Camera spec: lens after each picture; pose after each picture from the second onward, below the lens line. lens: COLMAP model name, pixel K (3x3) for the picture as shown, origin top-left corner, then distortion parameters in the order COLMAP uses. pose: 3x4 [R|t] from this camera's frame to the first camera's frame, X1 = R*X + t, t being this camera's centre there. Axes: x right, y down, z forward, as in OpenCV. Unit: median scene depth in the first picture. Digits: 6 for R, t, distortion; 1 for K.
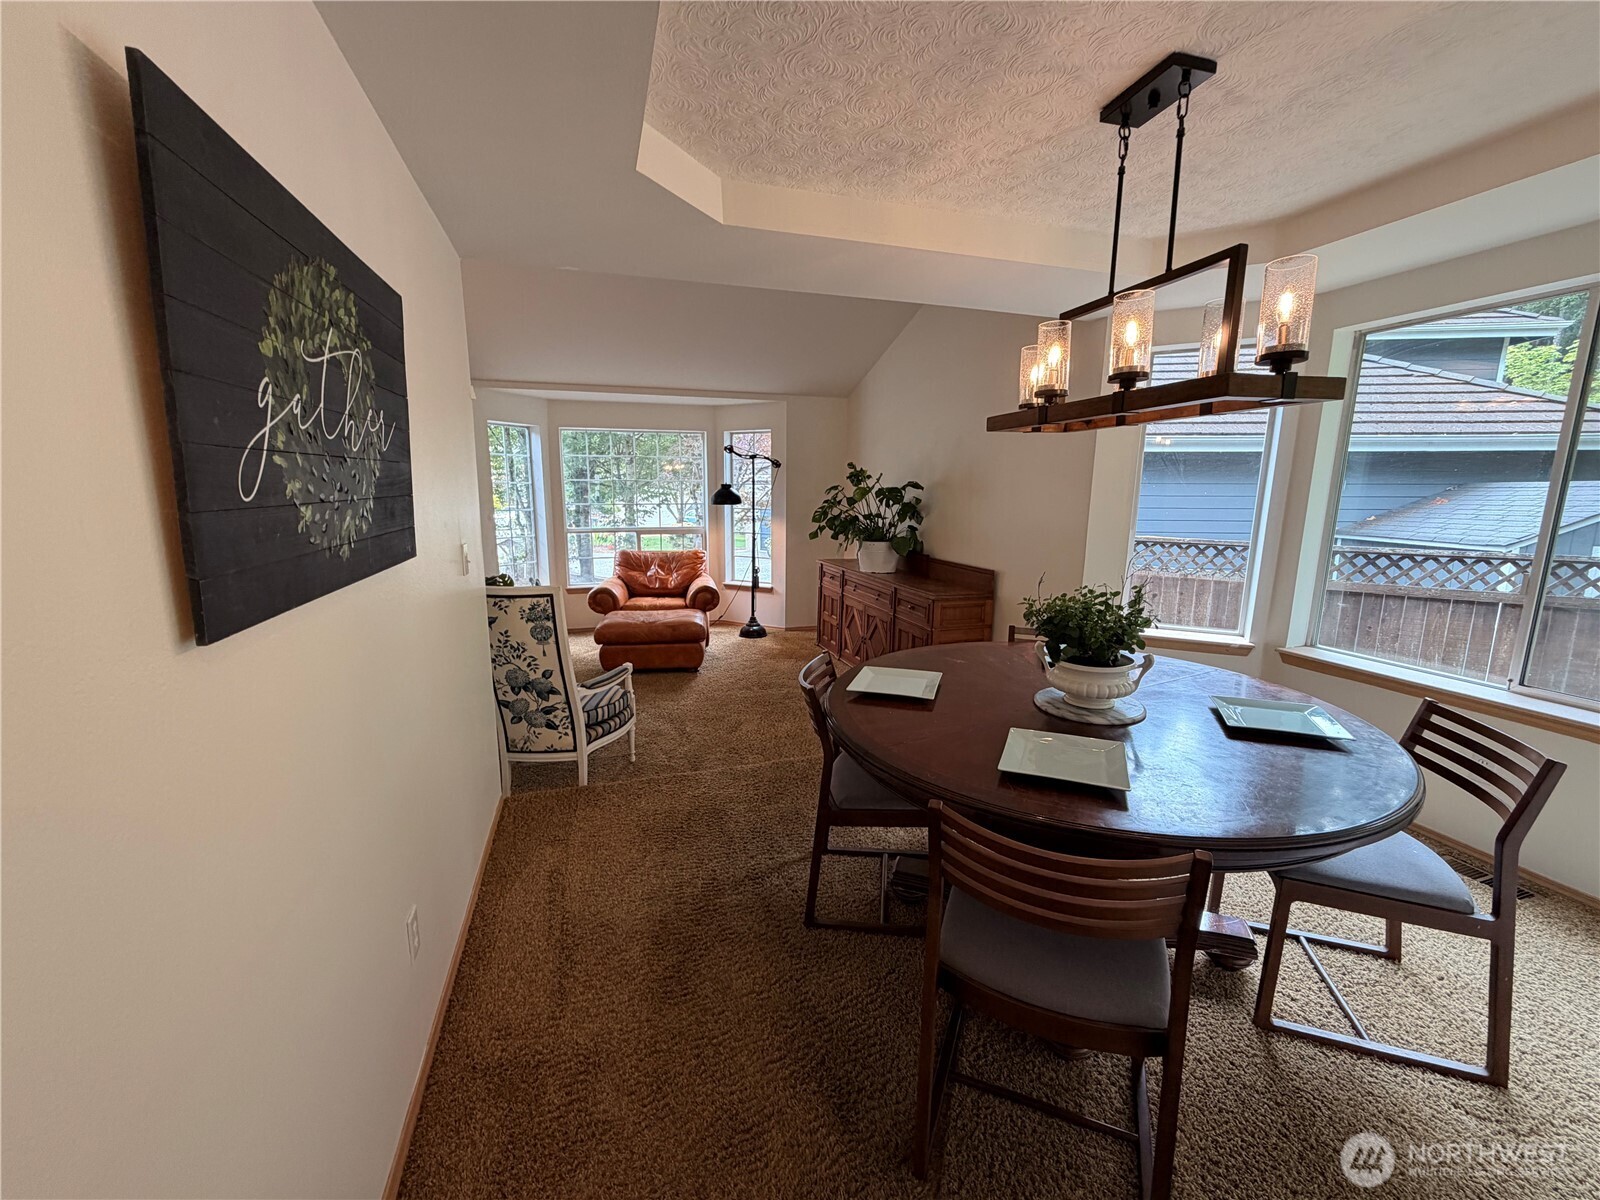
lens RADIAL K [[641.5, 0, 800.0], [0, 641.5, 600.0], [0, 0, 1]] dist [0.000666, -0.000013]
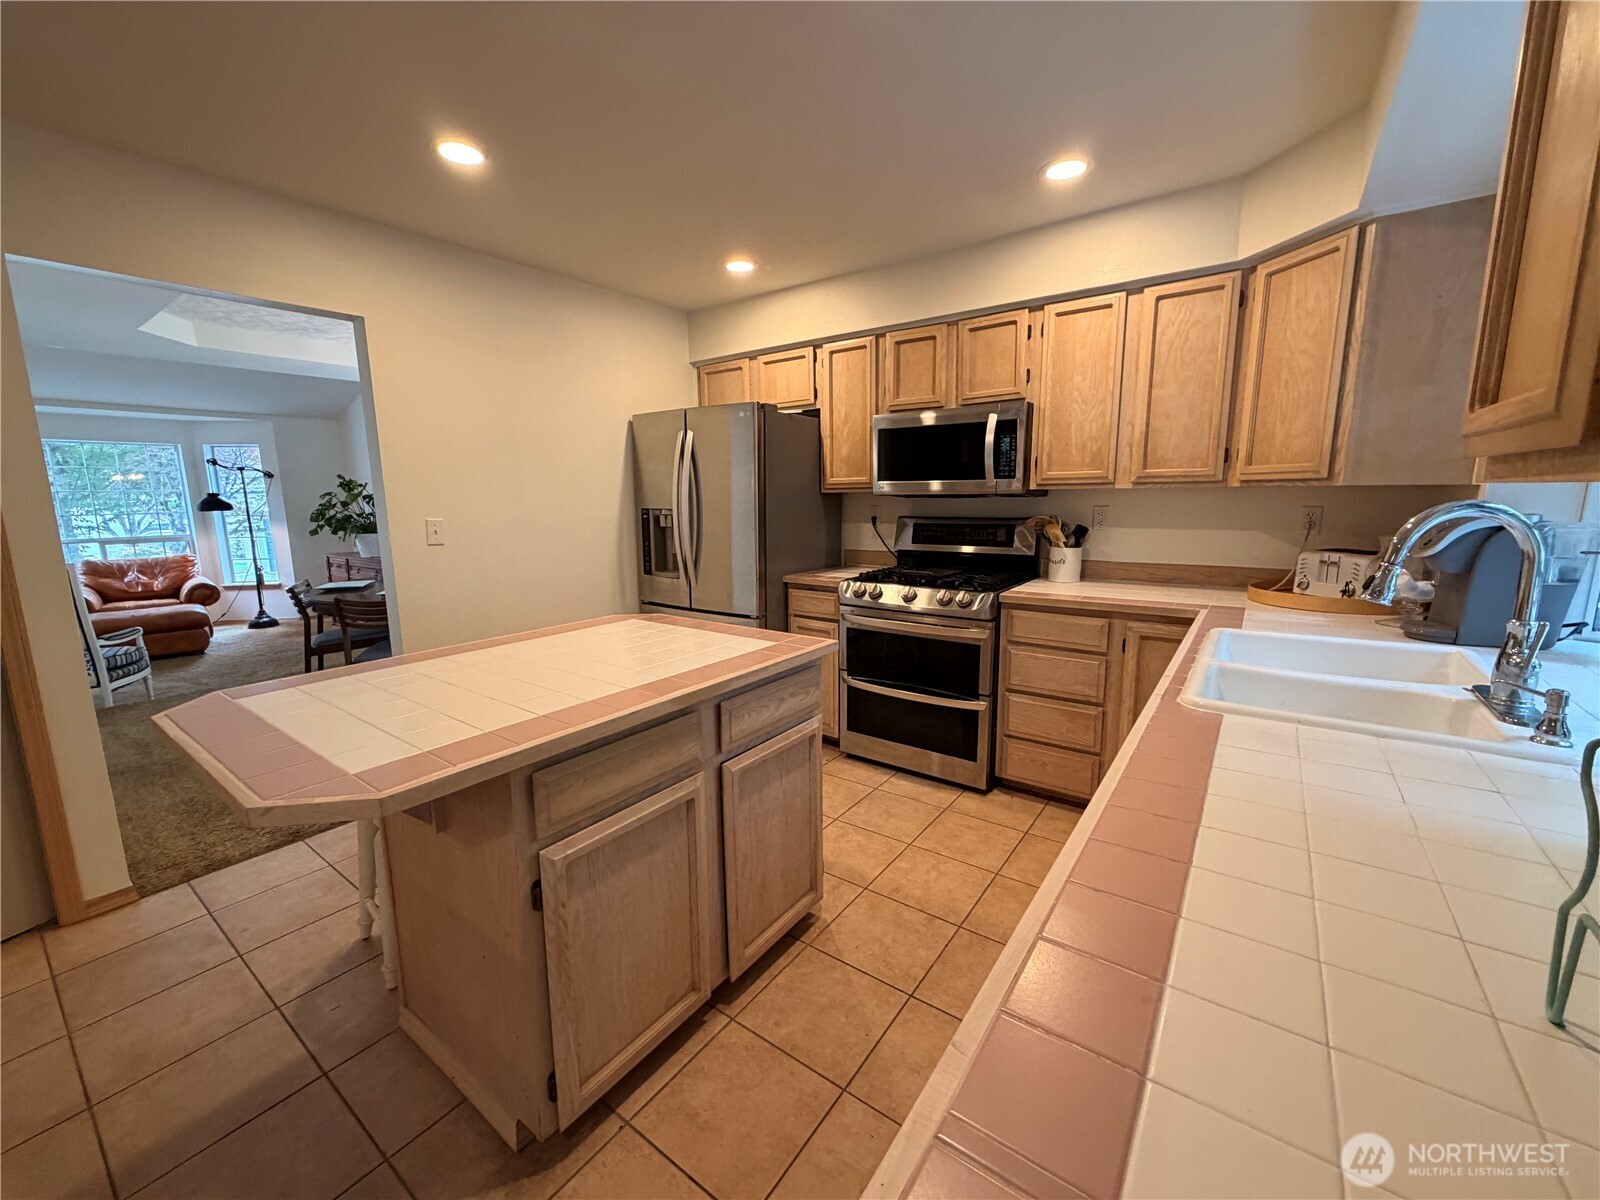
lens RADIAL K [[638.2, 0, 797.9], [0, 638.2, 597.7], [0, 0, 1]] dist [0.001701, -0.000034]
pose [[0.807553, -0.113878, 0.578698, 0.042930], [0.120936, 0.992306, 0.026507, 0.093917], [-0.577264, 0.048580, 0.815111, -0.486874]]
